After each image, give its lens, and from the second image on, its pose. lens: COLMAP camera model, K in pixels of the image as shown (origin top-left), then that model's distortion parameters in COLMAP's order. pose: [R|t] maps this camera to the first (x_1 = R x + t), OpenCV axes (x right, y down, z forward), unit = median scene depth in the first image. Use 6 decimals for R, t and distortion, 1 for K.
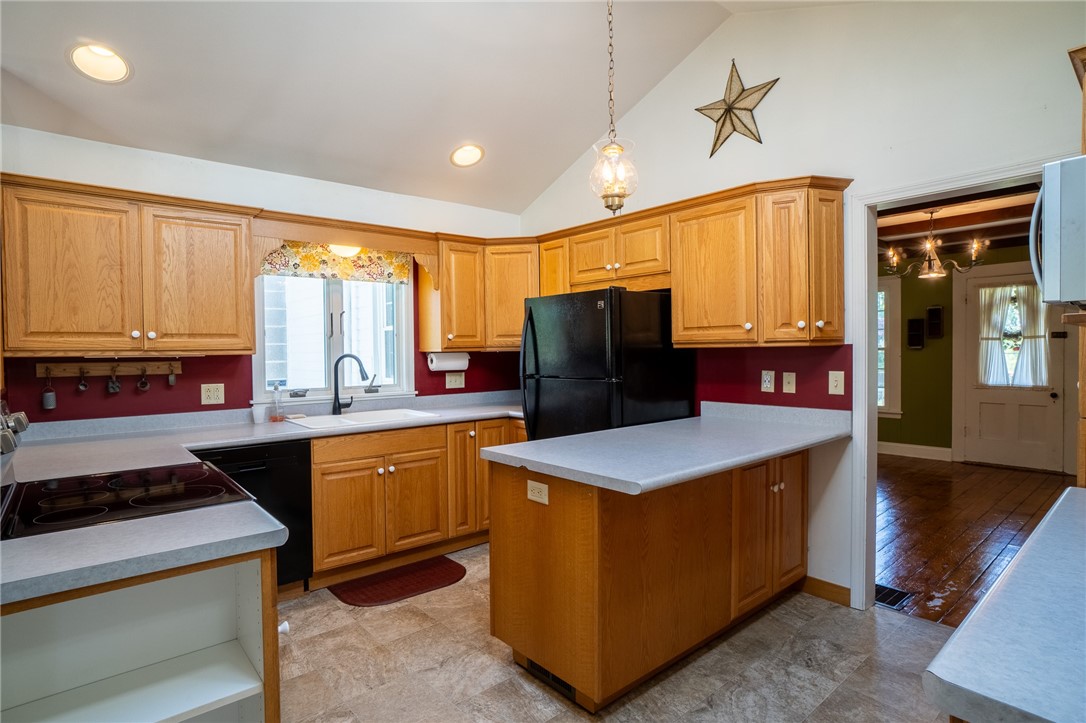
lens RADIAL K [[553.6, 0, 543.0], [0, 553.6, 361.5], [0, 0, 1]] dist [-0.019639, 0.000823]
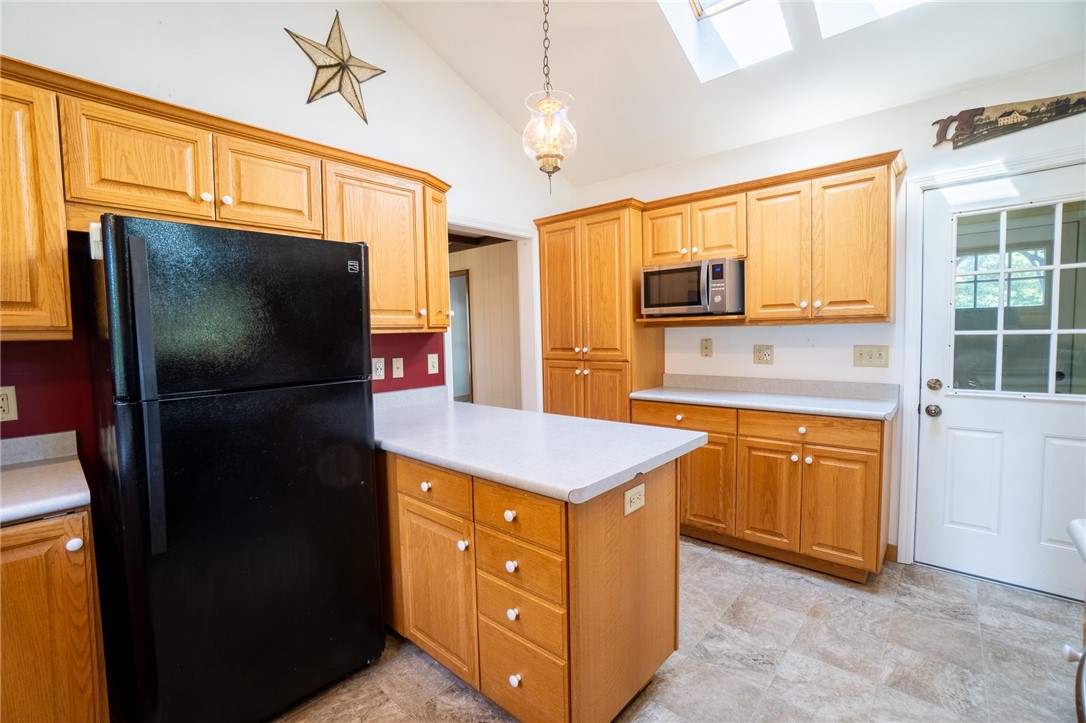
lens RADIAL K [[483.8, 0, 534.0], [0, 483.8, 362.7], [0, 0, 1]] dist [-0.059906, 0.019849]
pose [[-0.122289, -0.046540, 0.991403, -0.466799], [0.041794, 0.997772, 0.051994, -0.007723], [-0.991614, 0.047793, -0.120071, 0.800869]]
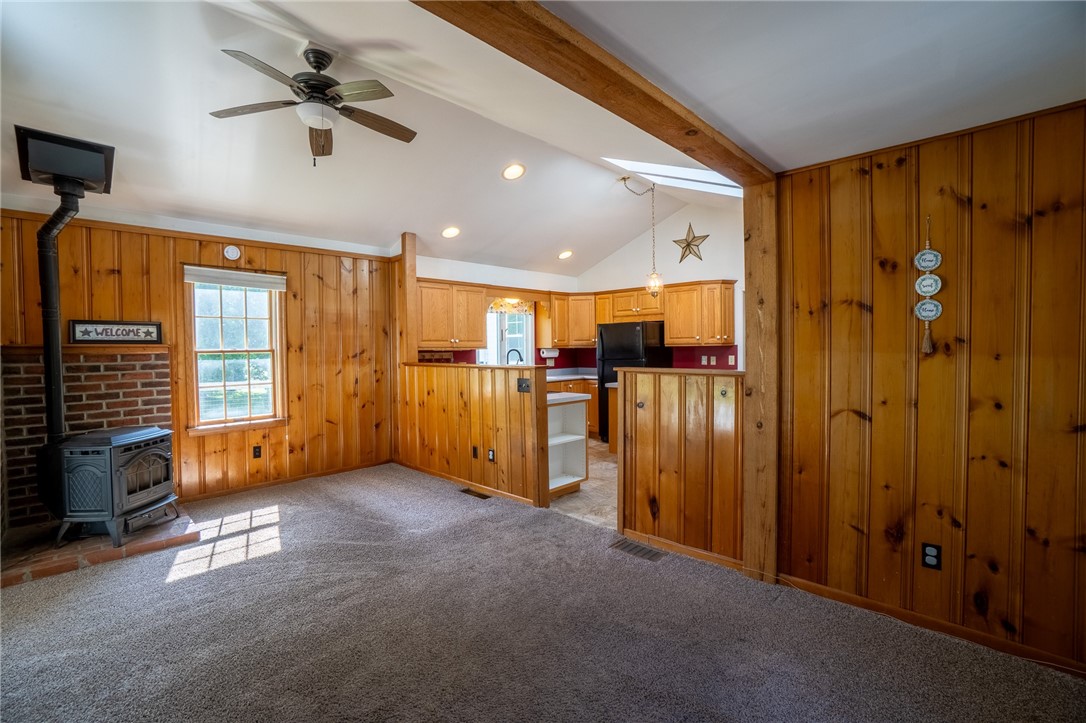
lens RADIAL K [[483.8, 0, 534.0], [0, 483.8, 362.7], [0, 0, 1]] dist [-0.059906, 0.019849]
pose [[0.996300, -0.003515, 0.085874, -0.487424], [0.002579, 0.999936, 0.011002, 0.020817], [-0.085907, -0.010740, 0.996245, -0.970458]]
